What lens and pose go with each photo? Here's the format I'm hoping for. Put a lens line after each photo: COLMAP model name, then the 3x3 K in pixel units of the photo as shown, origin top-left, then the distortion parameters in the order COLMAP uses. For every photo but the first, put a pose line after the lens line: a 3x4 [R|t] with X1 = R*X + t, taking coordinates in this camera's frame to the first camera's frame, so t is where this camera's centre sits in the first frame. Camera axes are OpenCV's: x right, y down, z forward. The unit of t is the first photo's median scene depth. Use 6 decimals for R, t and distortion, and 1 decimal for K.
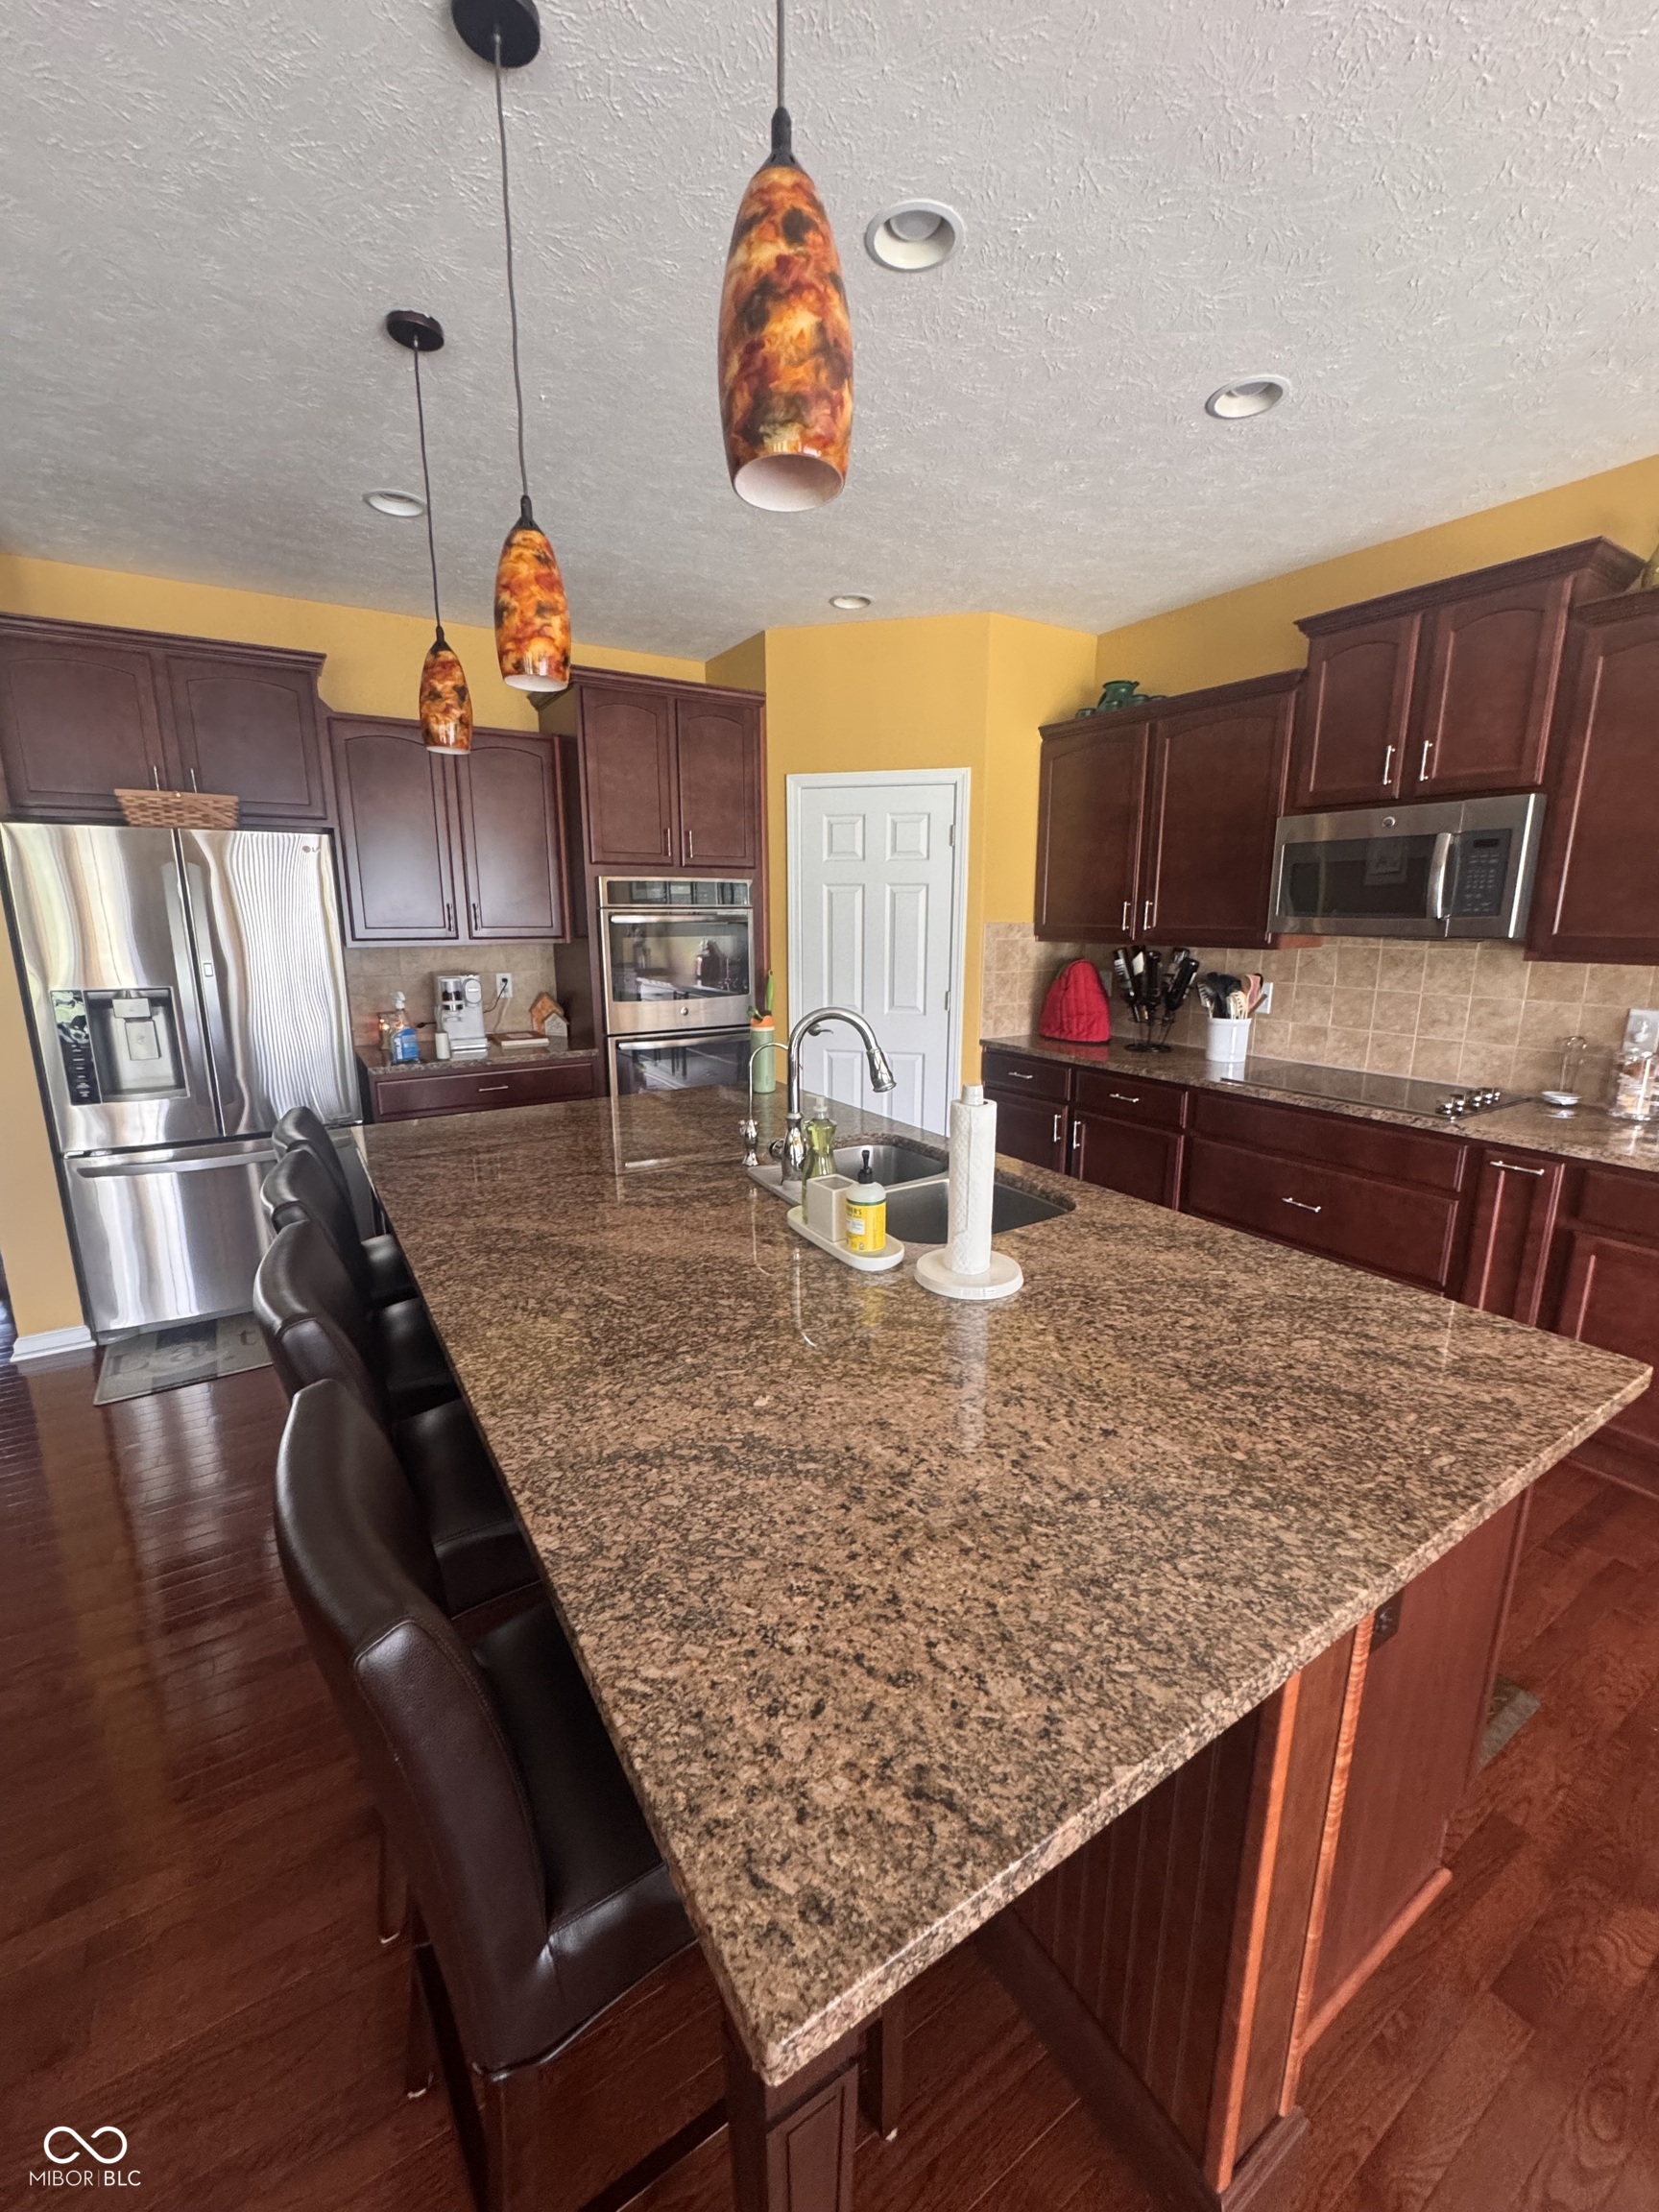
lens RADIAL K [[885.2, 0, 829.5], [0, 885.2, 1106.0], [0, 0, 1]] dist [-0.007688, -0.000042]
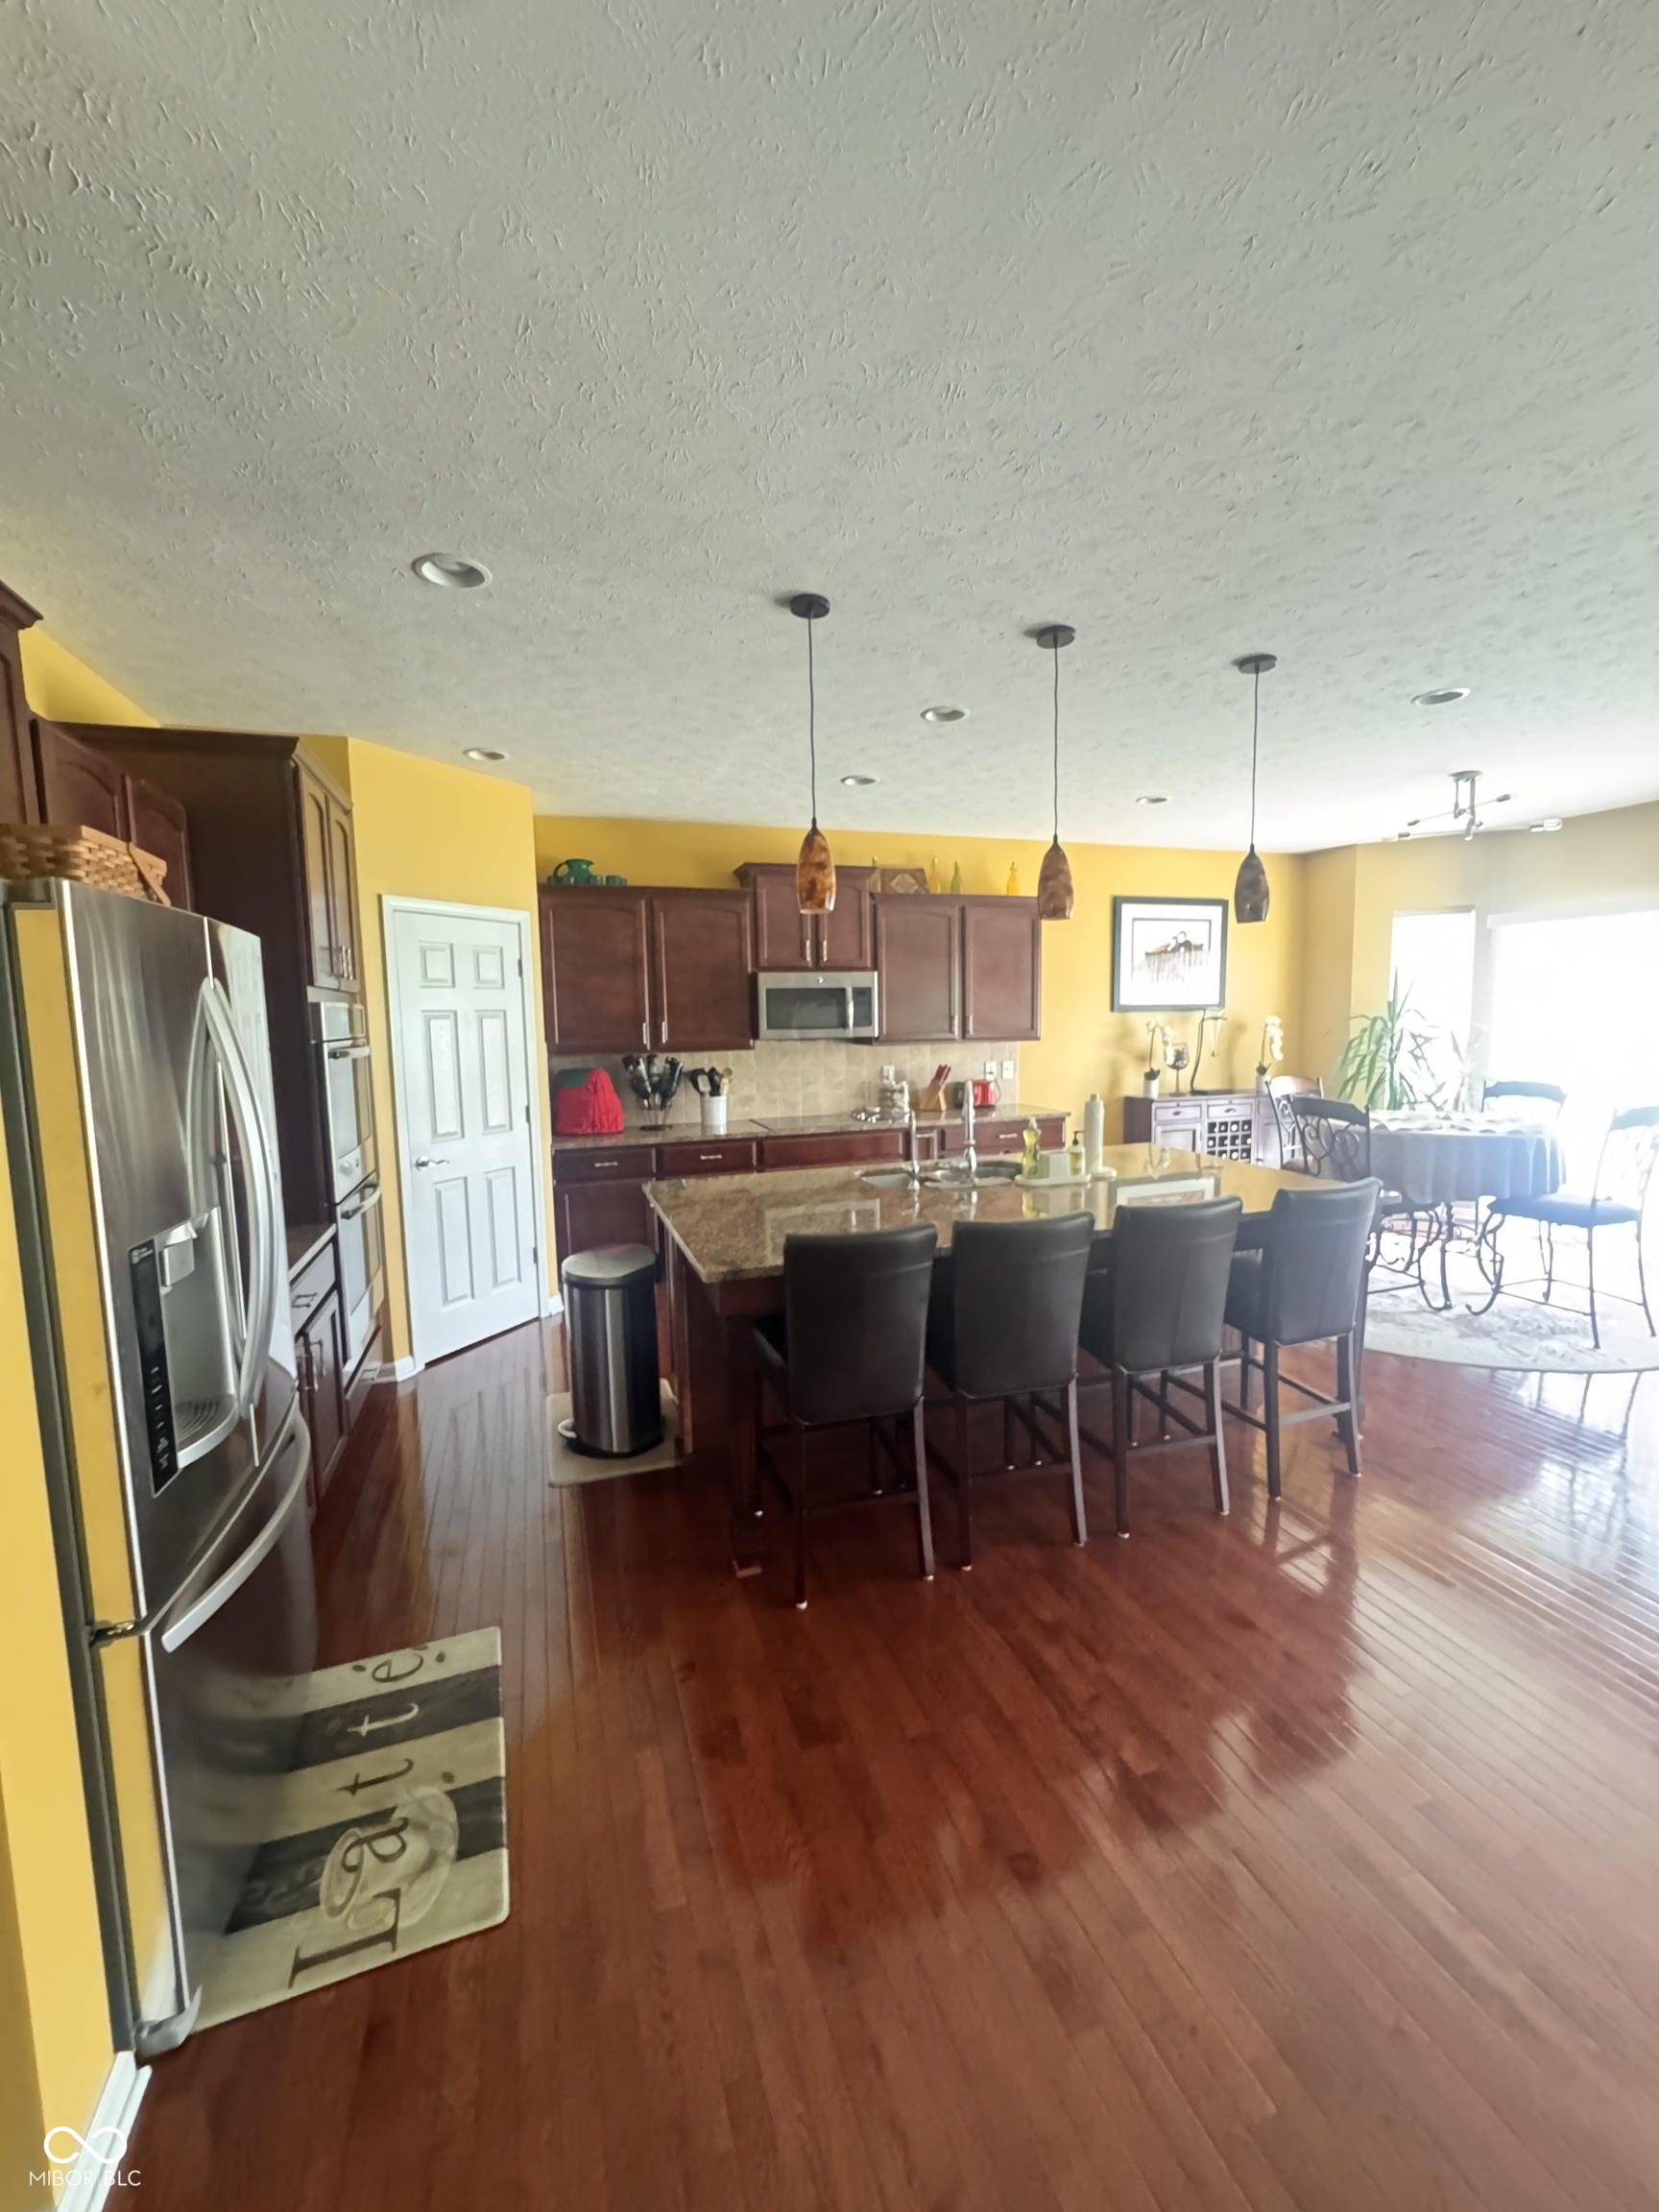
lens RADIAL K [[885.2, 0, 829.5], [0, 885.2, 1106.0], [0, 0, 1]] dist [-0.007688, -0.000042]
pose [[0.244662, -0.107198, 0.963664, -1.104772], [0.226110, 0.972776, 0.050805, -0.133258], [-0.942876, 0.205464, 0.262240, 0.479061]]
